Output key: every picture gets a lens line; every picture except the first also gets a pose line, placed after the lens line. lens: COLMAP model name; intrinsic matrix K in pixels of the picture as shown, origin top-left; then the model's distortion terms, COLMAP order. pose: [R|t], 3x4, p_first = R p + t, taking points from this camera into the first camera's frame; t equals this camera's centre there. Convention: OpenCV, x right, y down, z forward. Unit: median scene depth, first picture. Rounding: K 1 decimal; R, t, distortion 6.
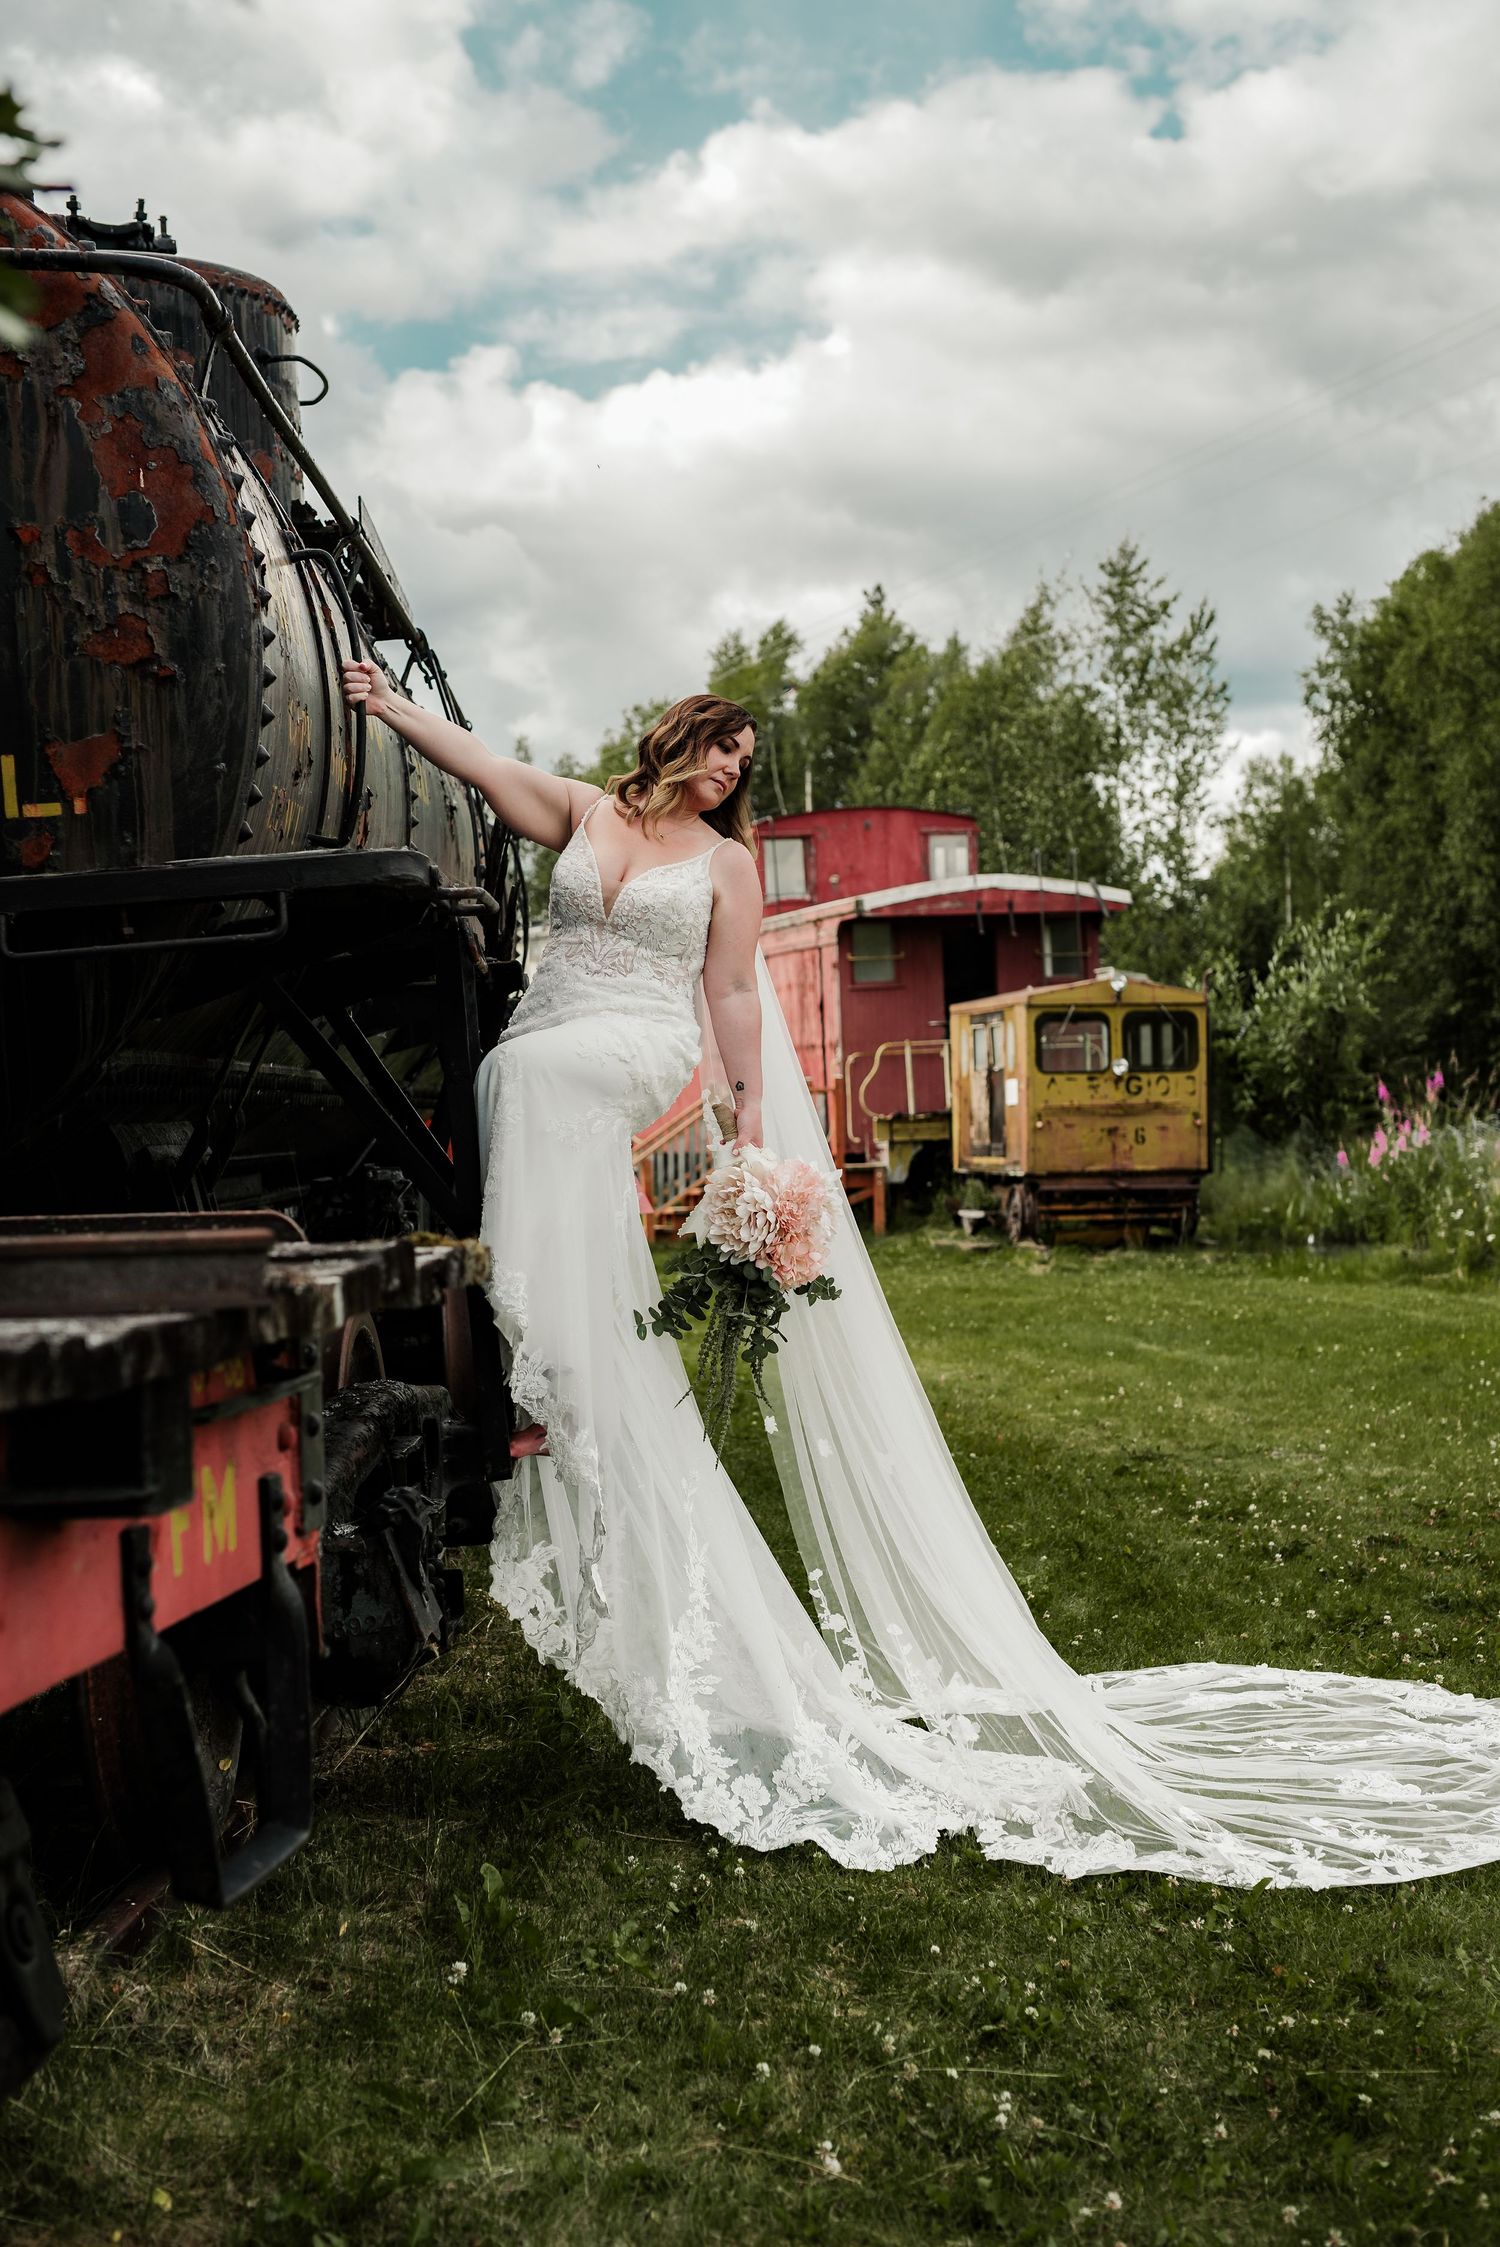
lens RADIAL K [[3142.6, 0, 750.0], [0, 3142.6, 1123.5], [0, 0, 1]] dist [-0.011422, 0.023450]
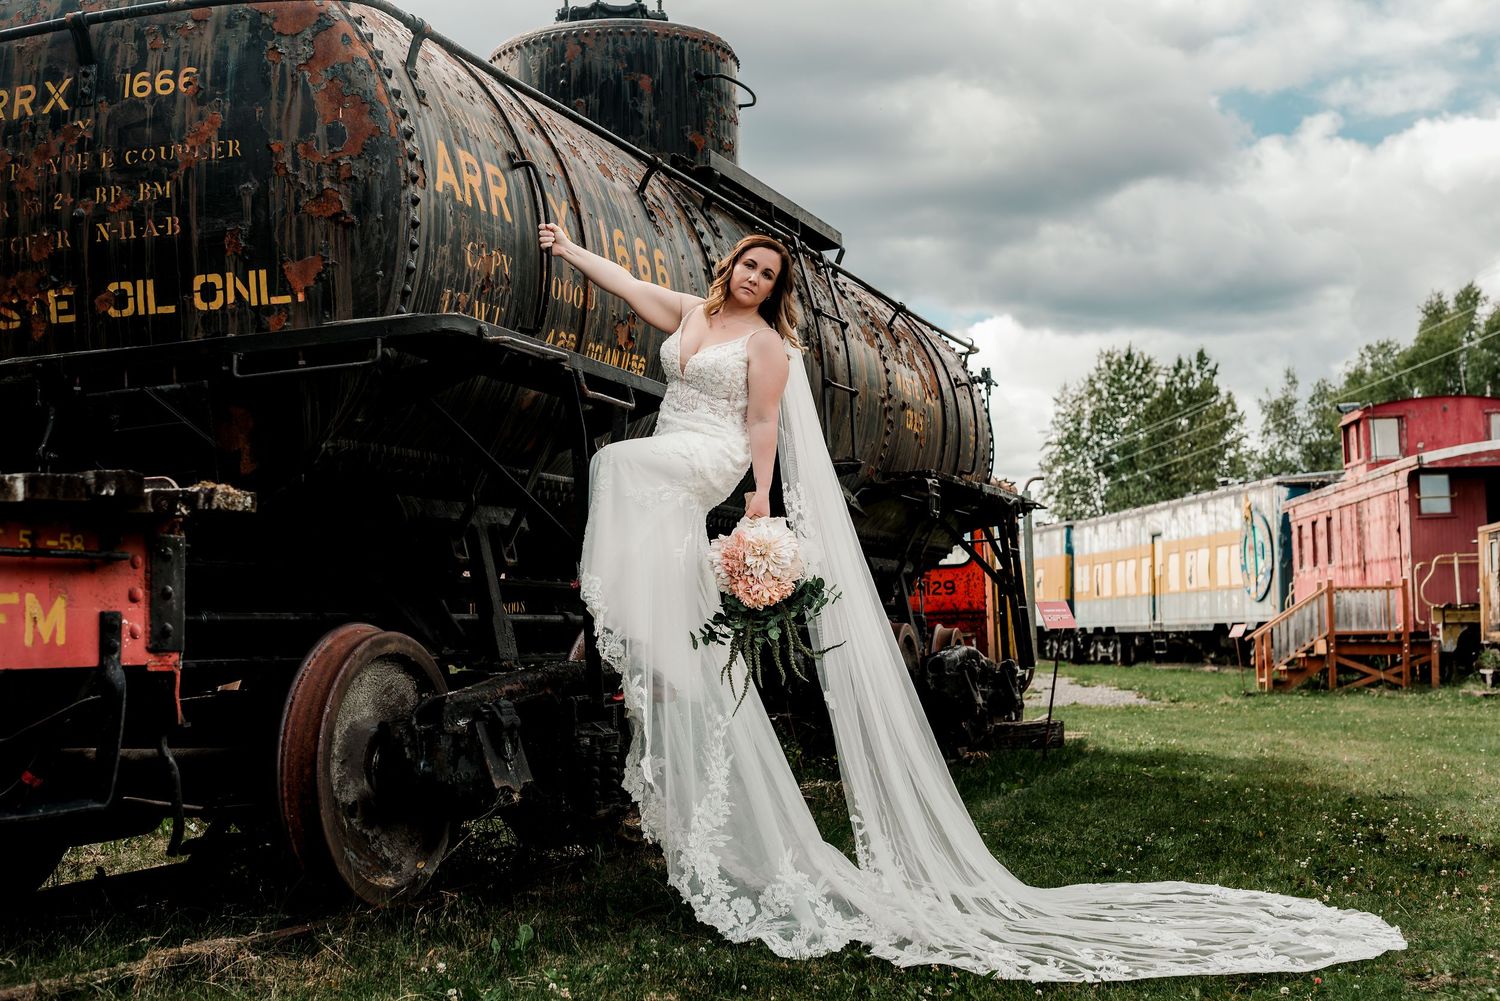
lens RADIAL K [[2062.5, 0, 750.0], [0, 2062.5, 500.5], [0, 0, 1]] dist [0.009398, -0.022341]
pose [[0.938952, -0.004342, -0.344021, 0.366110], [-0.017987, 0.997933, -0.061688, 0.069630], [0.343578, 0.064110, 0.936934, 0.002664]]
